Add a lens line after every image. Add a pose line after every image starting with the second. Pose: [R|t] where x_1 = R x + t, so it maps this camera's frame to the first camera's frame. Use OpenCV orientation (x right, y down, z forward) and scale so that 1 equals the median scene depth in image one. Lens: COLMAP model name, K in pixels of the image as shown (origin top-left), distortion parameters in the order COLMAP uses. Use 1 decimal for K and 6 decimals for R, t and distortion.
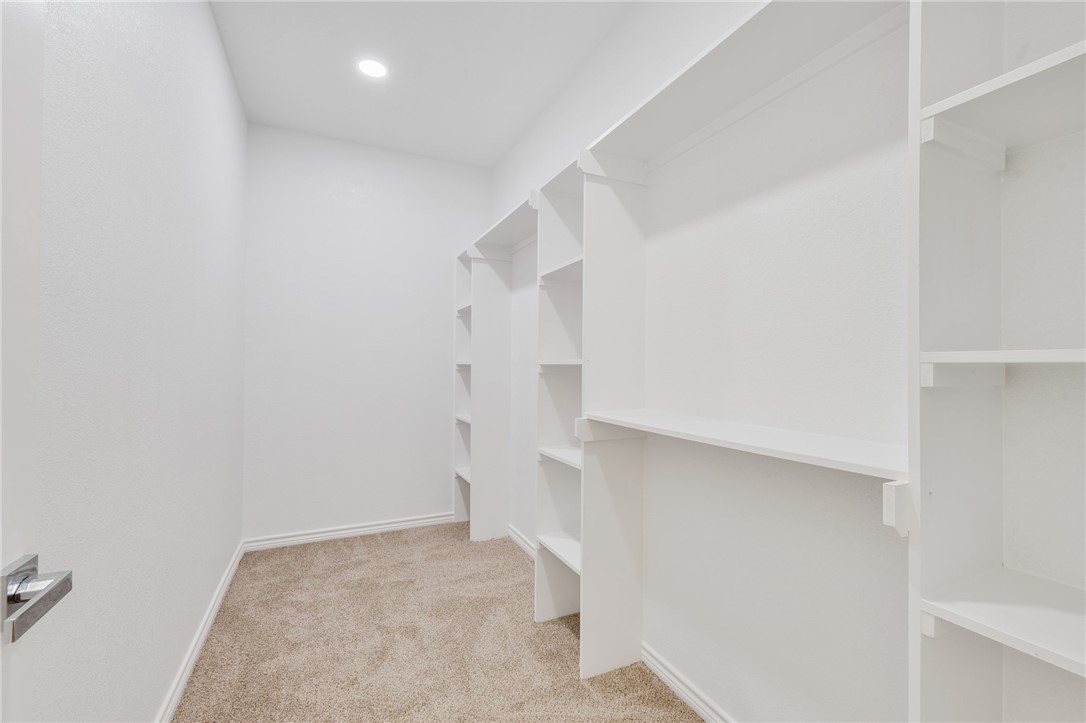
lens RADIAL K [[461.4, 0, 543.0], [0, 461.4, 361.7], [0, 0, 1]] dist [-0.000140, -0.000138]
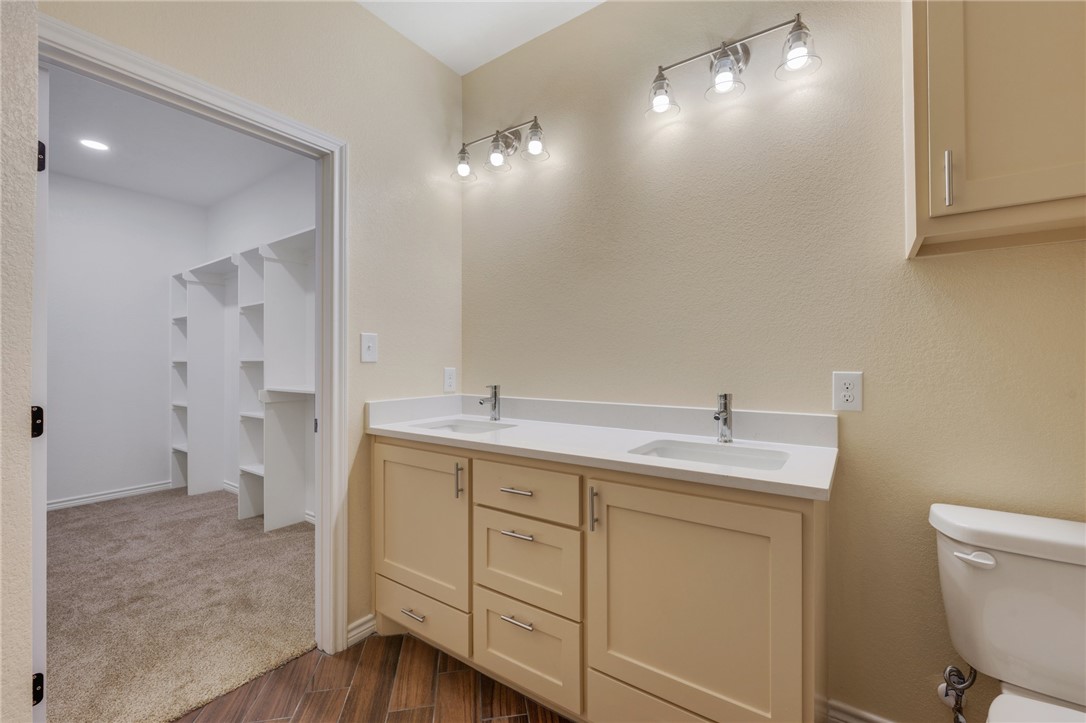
lens RADIAL K [[461.4, 0, 547.6], [0, 461.4, 361.0], [0, 0, 1]] dist [-0.000140, -0.000138]
pose [[0.873000, -0.008954, 0.487638, 0.142526], [0.006019, 0.999953, 0.007586, 0.000057], [-0.487683, -0.003687, 0.873013, -0.927433]]
